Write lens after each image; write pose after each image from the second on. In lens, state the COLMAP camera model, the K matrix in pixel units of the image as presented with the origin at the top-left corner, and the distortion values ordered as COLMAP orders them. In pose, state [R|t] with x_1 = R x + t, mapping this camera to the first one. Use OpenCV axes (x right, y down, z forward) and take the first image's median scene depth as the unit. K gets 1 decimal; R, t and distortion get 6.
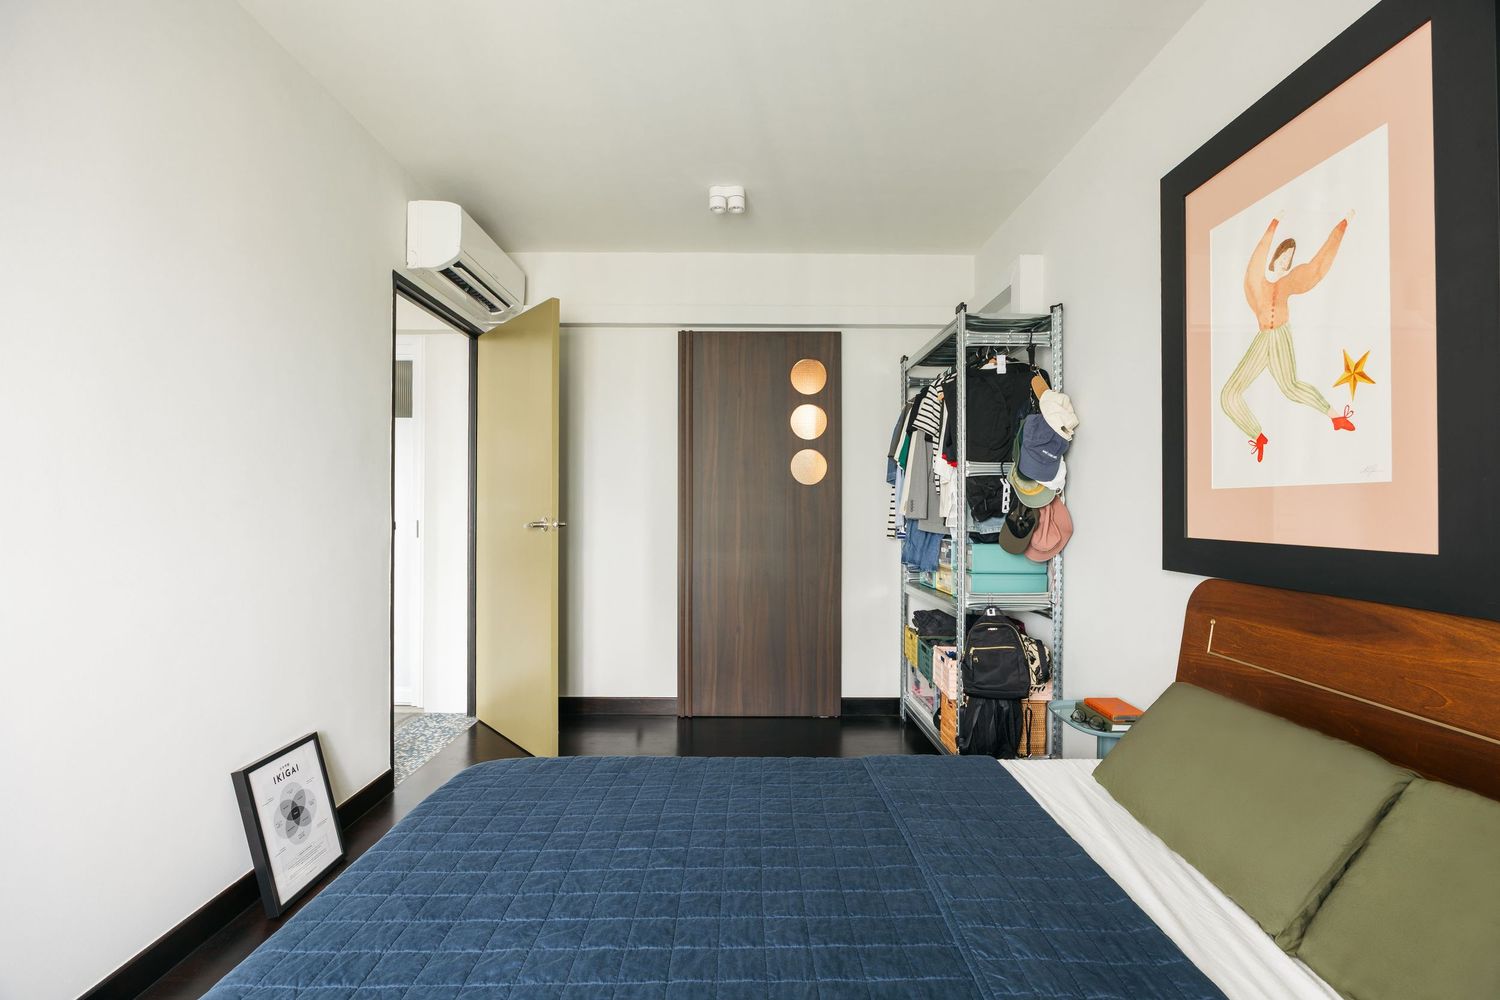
lens RADIAL K [[654.1, 0, 742.3], [0, 654.1, 499.8], [0, 0, 1]] dist [-0.010991, -0.000104]
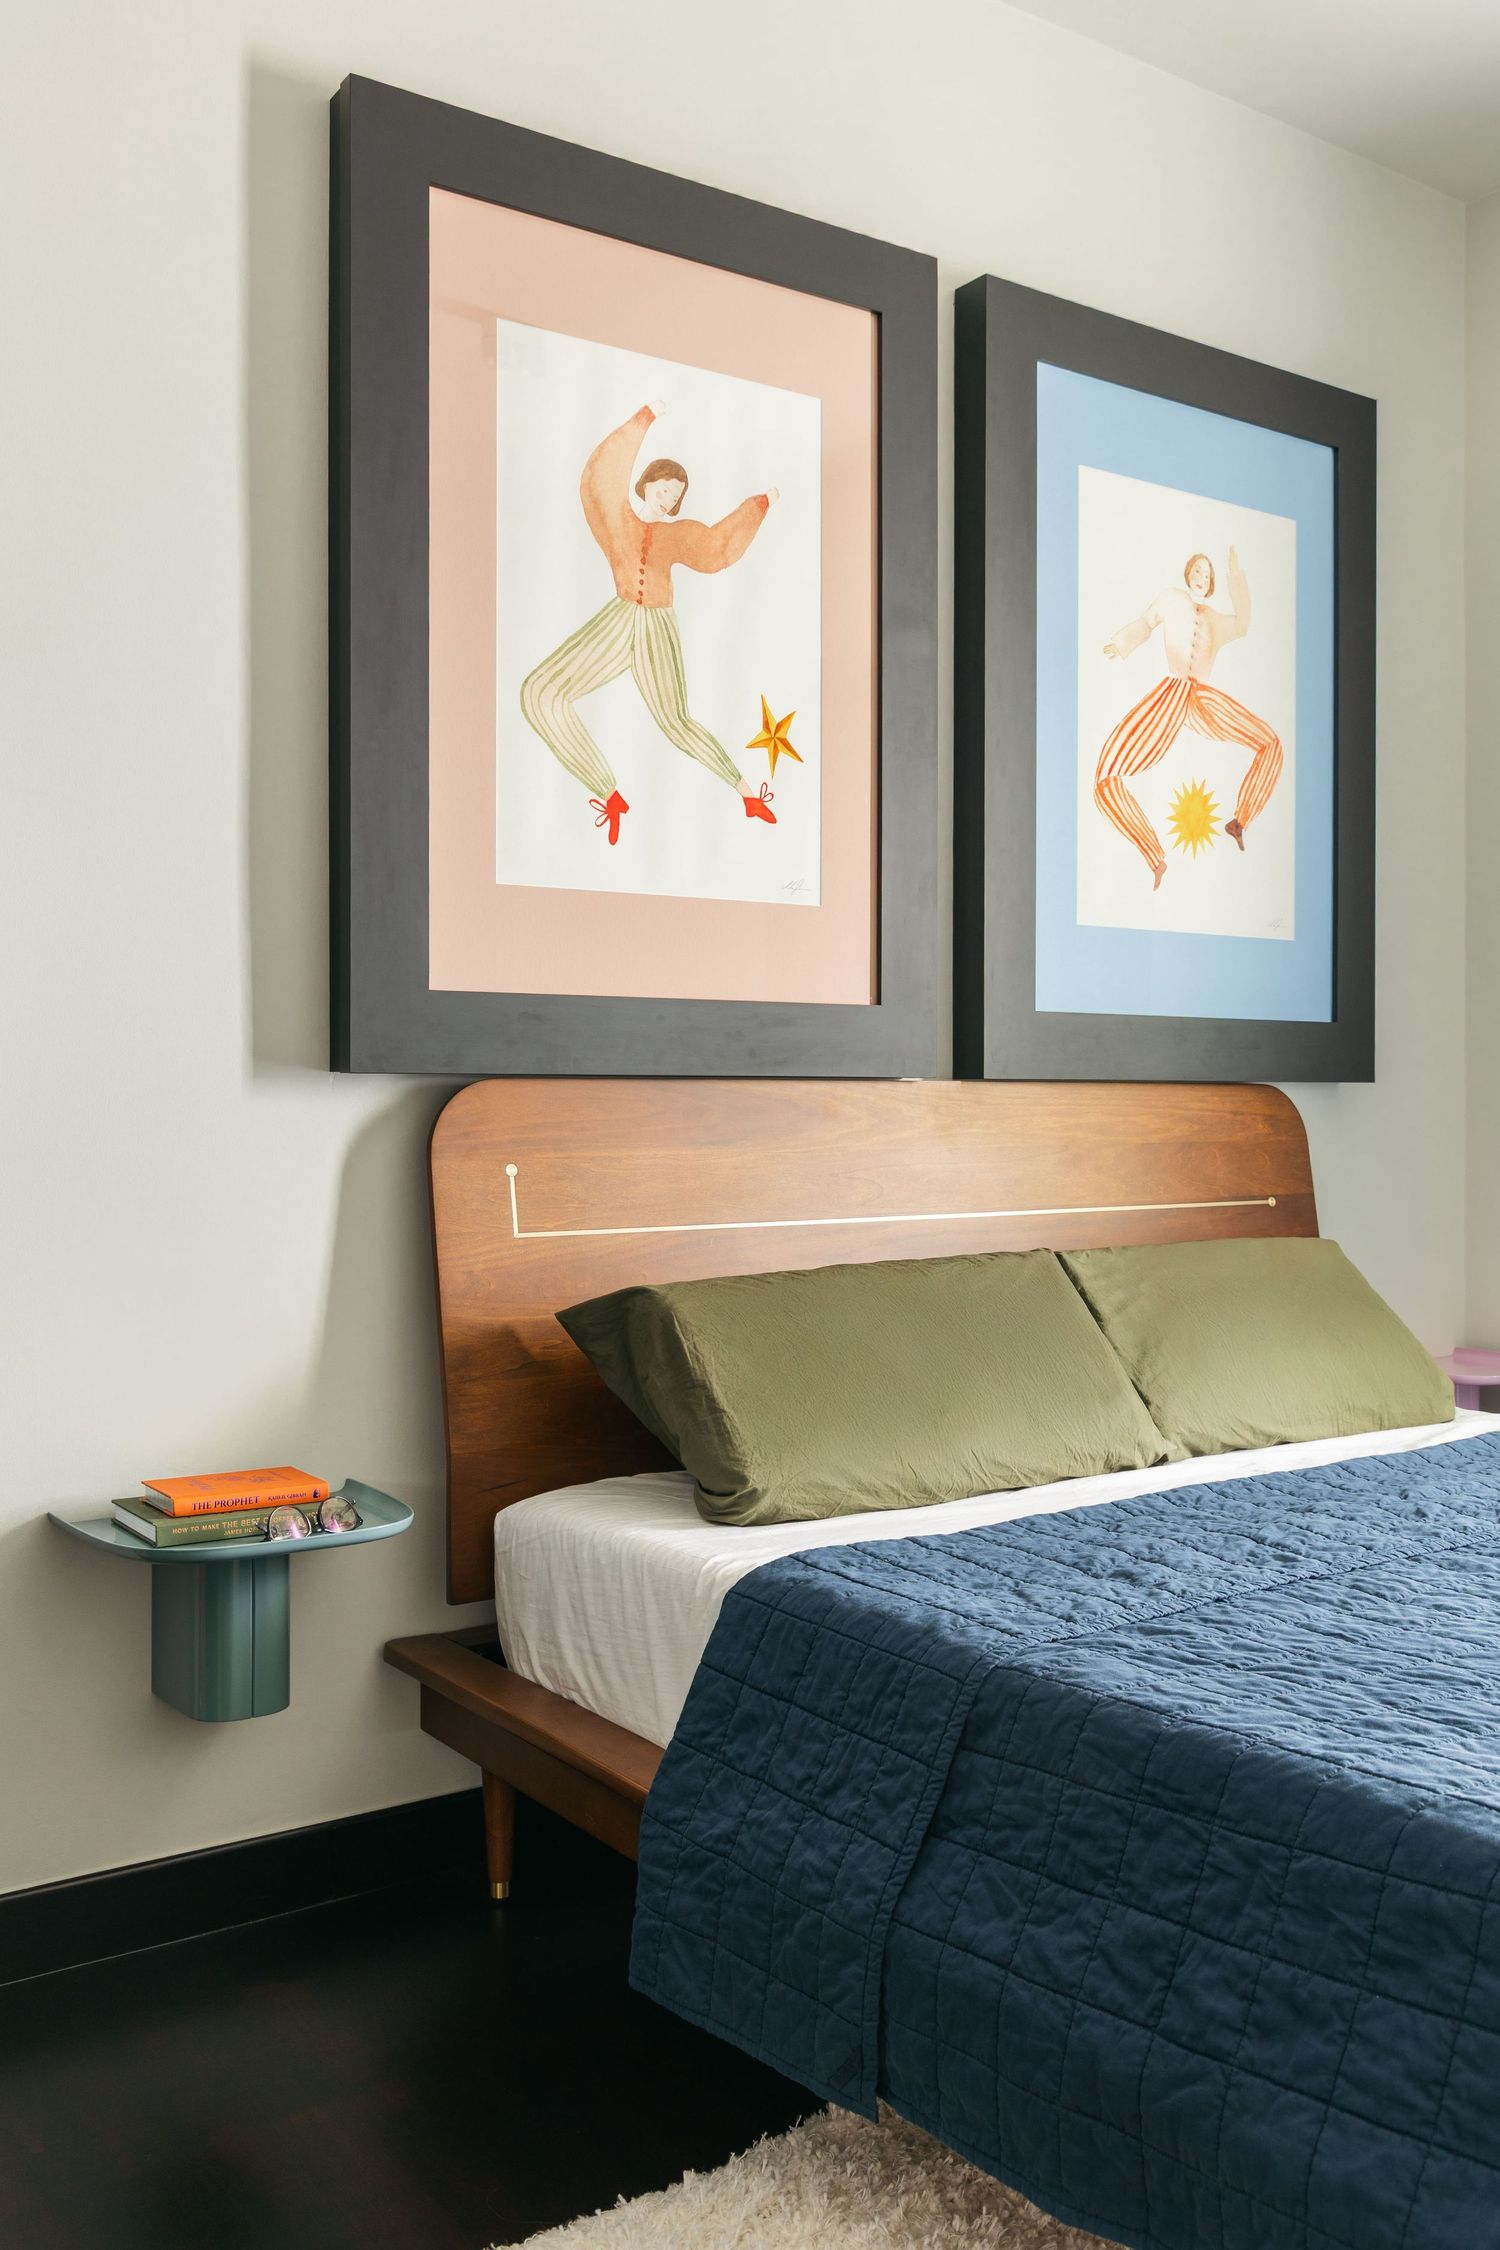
lens RADIAL K [[2012.8, 0, 748.1], [0, 2012.8, 1085.3], [0, 0, 1]] dist [-0.002956, 0.010451]
pose [[-0.582391, -0.001634, 0.812907, -0.624581], [-0.015228, 0.999844, -0.008900, 0.157287], [-0.812766, -0.017563, -0.582325, 1.951116]]
